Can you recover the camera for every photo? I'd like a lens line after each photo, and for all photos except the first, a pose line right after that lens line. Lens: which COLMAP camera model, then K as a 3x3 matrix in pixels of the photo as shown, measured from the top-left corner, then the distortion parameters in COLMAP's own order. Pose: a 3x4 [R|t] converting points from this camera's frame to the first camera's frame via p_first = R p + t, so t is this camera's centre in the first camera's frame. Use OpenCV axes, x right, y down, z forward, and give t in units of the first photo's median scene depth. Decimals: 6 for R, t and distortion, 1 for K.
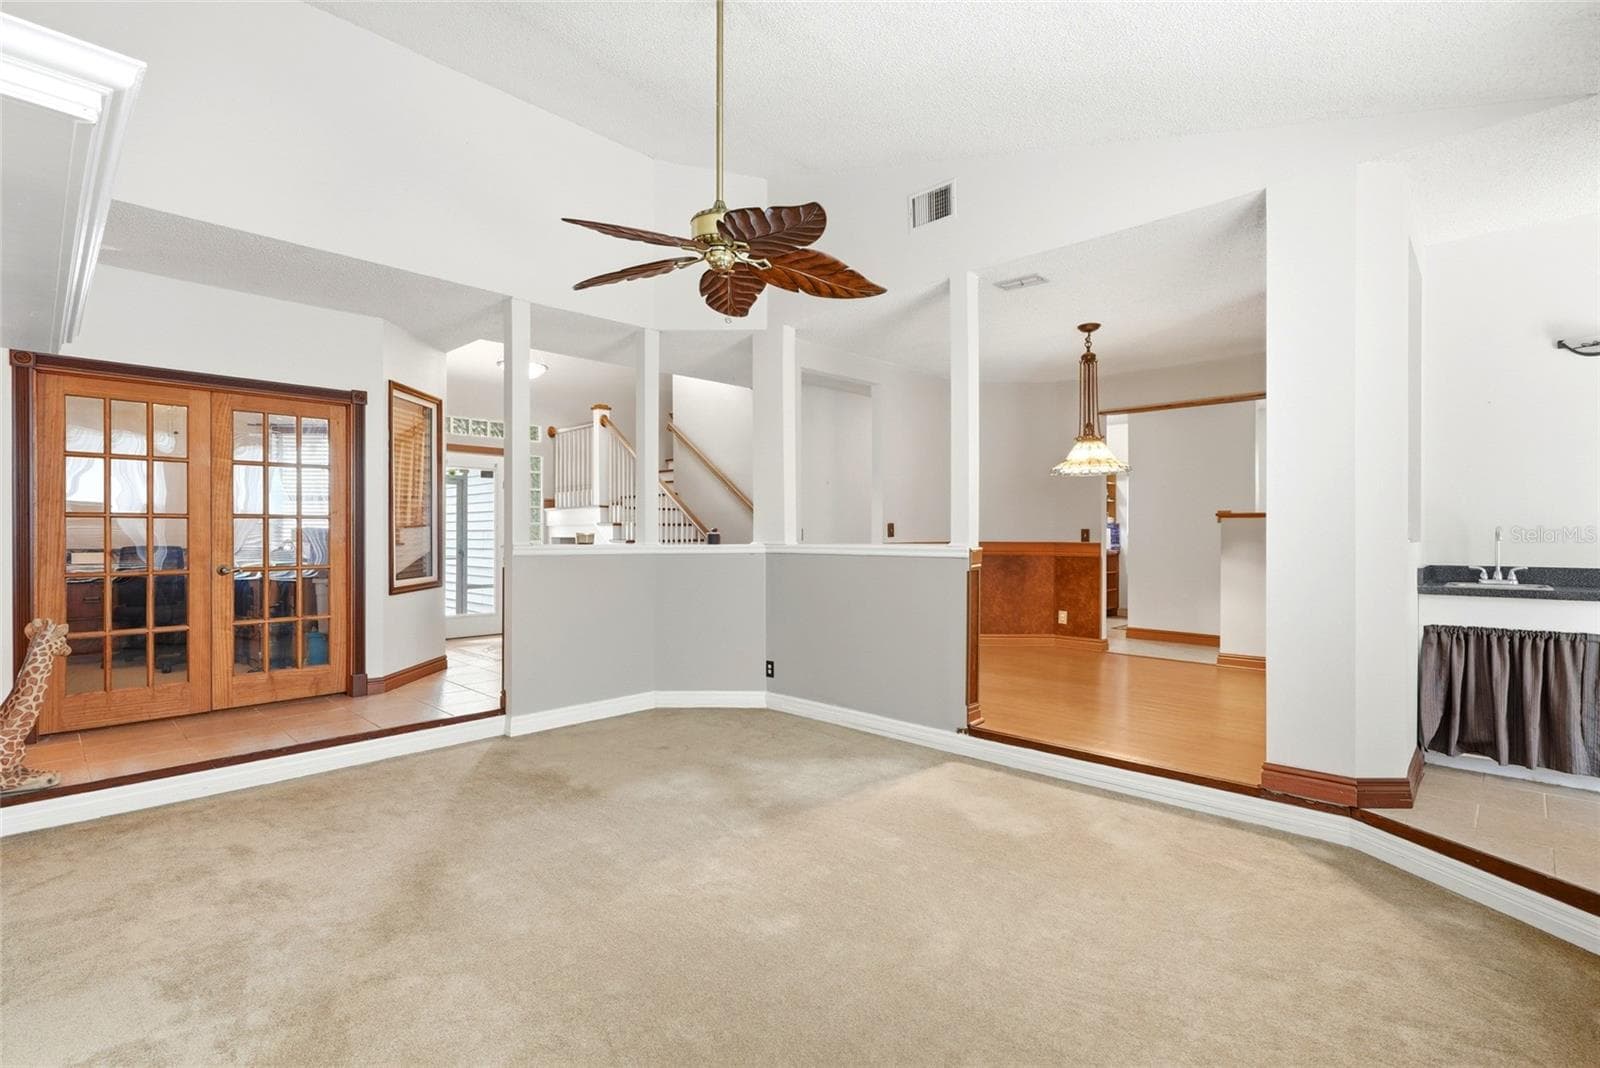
lens RADIAL K [[728.2, 0, 803.8], [0, 728.2, 516.4], [0, 0, 1]] dist [0.001780, 0.000686]
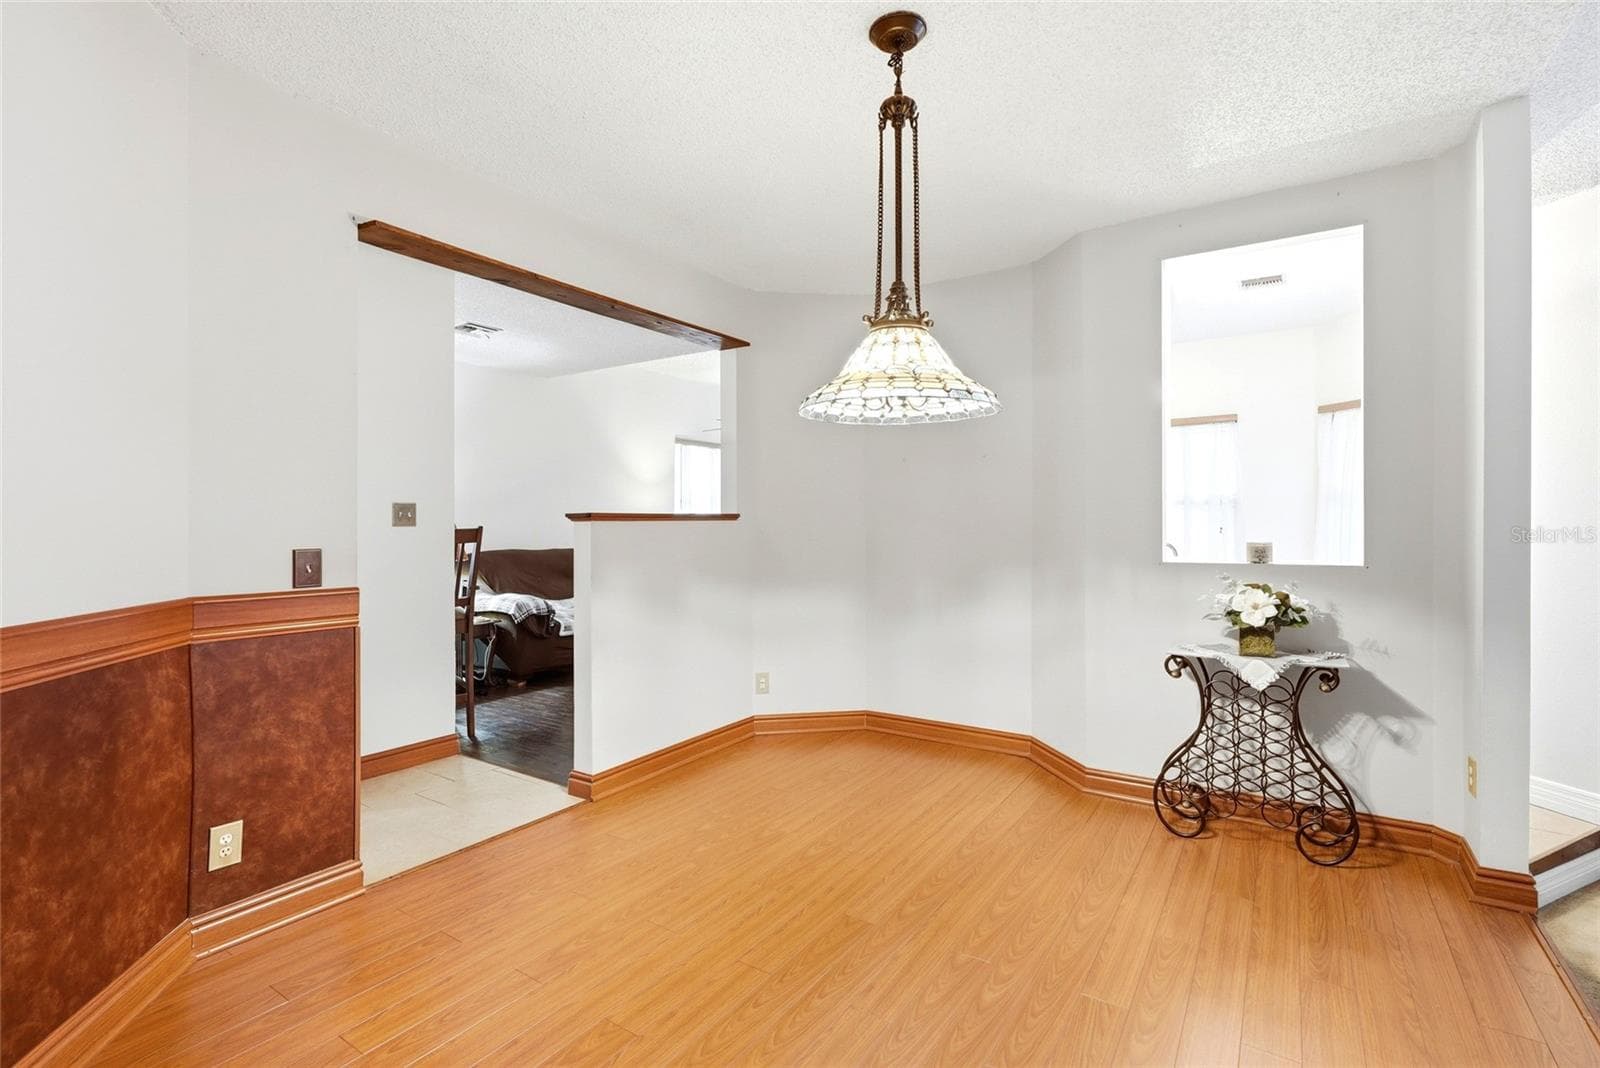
lens RADIAL K [[742.8, 0, 804.7], [0, 742.8, 522.6], [0, 0, 1]] dist [-0.040558, 0.014592]
pose [[-0.203428, 0.003366, 0.979084, 0.012334], [-0.008128, 0.999954, -0.005126, 0.004676], [-0.979056, -0.009001, -0.203391, 0.840684]]
